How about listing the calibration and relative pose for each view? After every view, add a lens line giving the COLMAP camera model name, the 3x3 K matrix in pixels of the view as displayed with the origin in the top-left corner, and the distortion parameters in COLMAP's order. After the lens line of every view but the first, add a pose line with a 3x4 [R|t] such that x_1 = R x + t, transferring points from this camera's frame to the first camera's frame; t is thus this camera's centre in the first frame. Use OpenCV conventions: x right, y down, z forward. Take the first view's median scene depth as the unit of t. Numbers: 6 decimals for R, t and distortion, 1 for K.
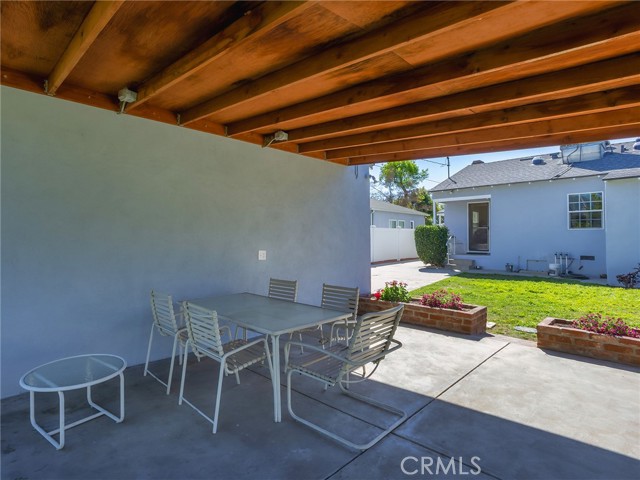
lens RADIAL K [[343.3, 0, 300.3], [0, 343.3, 231.4], [0, 0, 1]] dist [-0.004820, 0.001954]
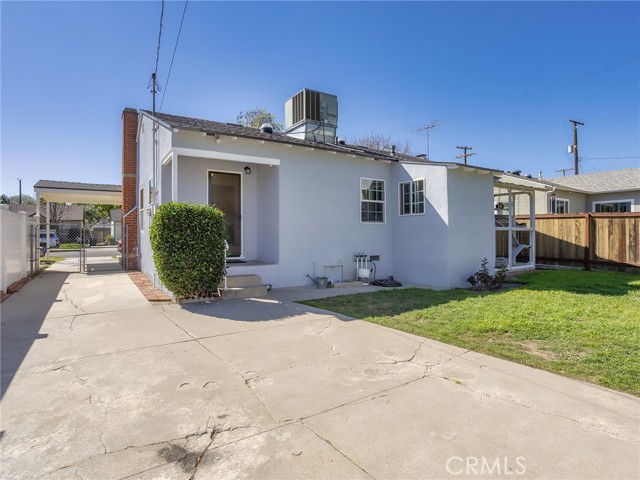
lens RADIAL K [[343.3, 0, 316.0], [0, 343.3, 233.9], [0, 0, 1]] dist [-0.004820, 0.001954]
pose [[0.227677, 0.004986, 0.973724, 0.002976], [-0.017287, 0.999850, -0.001078, 0.018663], [-0.973583, -0.016587, 0.227729, 0.790508]]
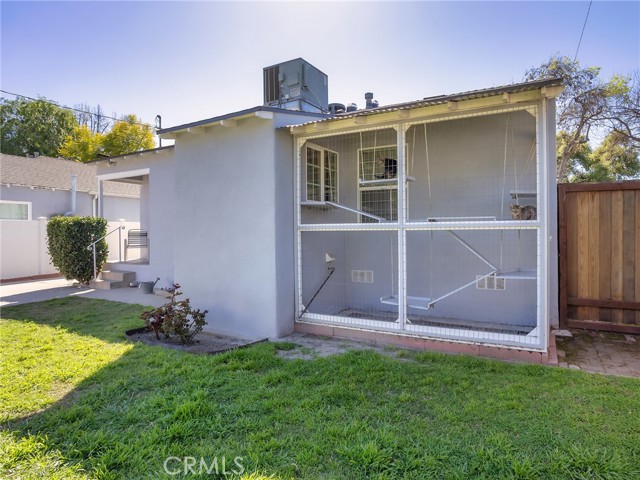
lens RADIAL K [[359.9, 0, 326.3], [0, 359.9, 236.6], [0, 0, 1]] dist [-0.000218, 0.000201]
pose [[0.956705, -0.011107, 0.290846, 0.665328], [0.002169, 0.999516, 0.031035, -0.001659], [-0.291050, -0.029060, 0.956267, 0.269403]]
